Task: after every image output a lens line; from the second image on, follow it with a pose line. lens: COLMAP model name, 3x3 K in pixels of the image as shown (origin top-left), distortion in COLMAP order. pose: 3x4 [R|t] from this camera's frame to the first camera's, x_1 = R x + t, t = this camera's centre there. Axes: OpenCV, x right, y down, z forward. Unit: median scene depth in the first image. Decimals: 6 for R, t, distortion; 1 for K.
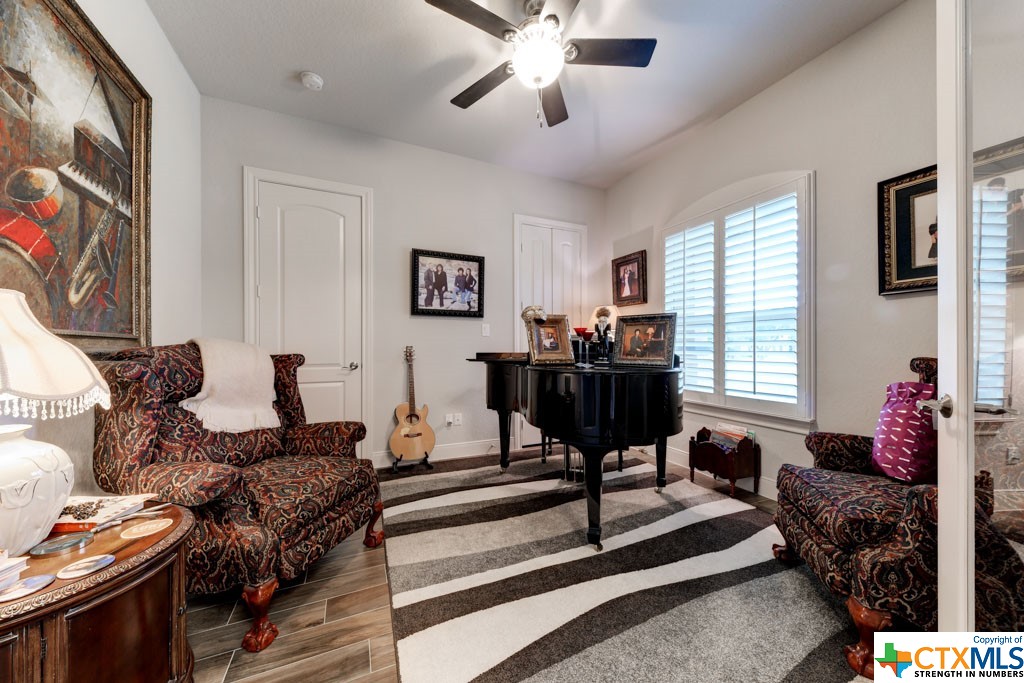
lens RADIAL K [[369.1, 0, 511.7], [0, 369.1, 347.0], [0, 0, 1]] dist [0.006140, -0.003471]
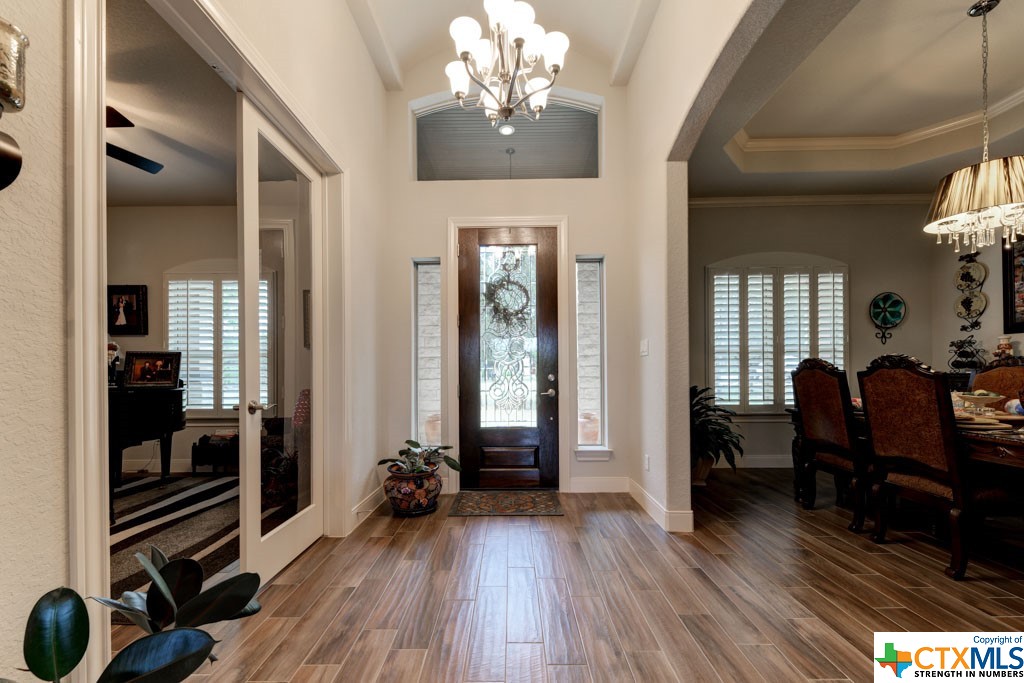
lens RADIAL K [[378.2, 0, 509.2], [0, 378.2, 373.6], [0, 0, 1]] dist [-0.005088, -0.000827]
pose [[0.416522, 0.002197, 0.909123, -0.260827], [0.001271, 0.999995, -0.002999, 0.002058], [-0.909125, 0.002404, 0.416517, -0.568828]]
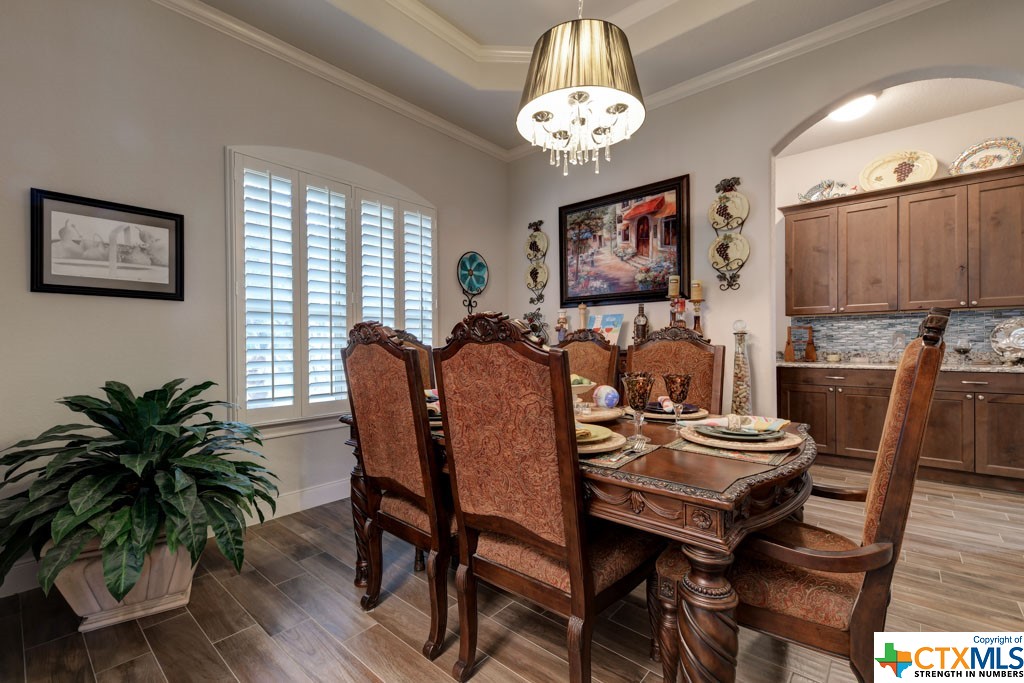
lens RADIAL K [[438.0, 0, 507.5], [0, 438.0, 341.0], [0, 0, 1]] dist [-0.001186, 0.000137]
pose [[-0.426591, 0.018943, 0.904246, 0.282660], [0.008207, 0.999821, -0.017073, -0.002890], [-0.904408, 0.000138, -0.426670, -0.766930]]
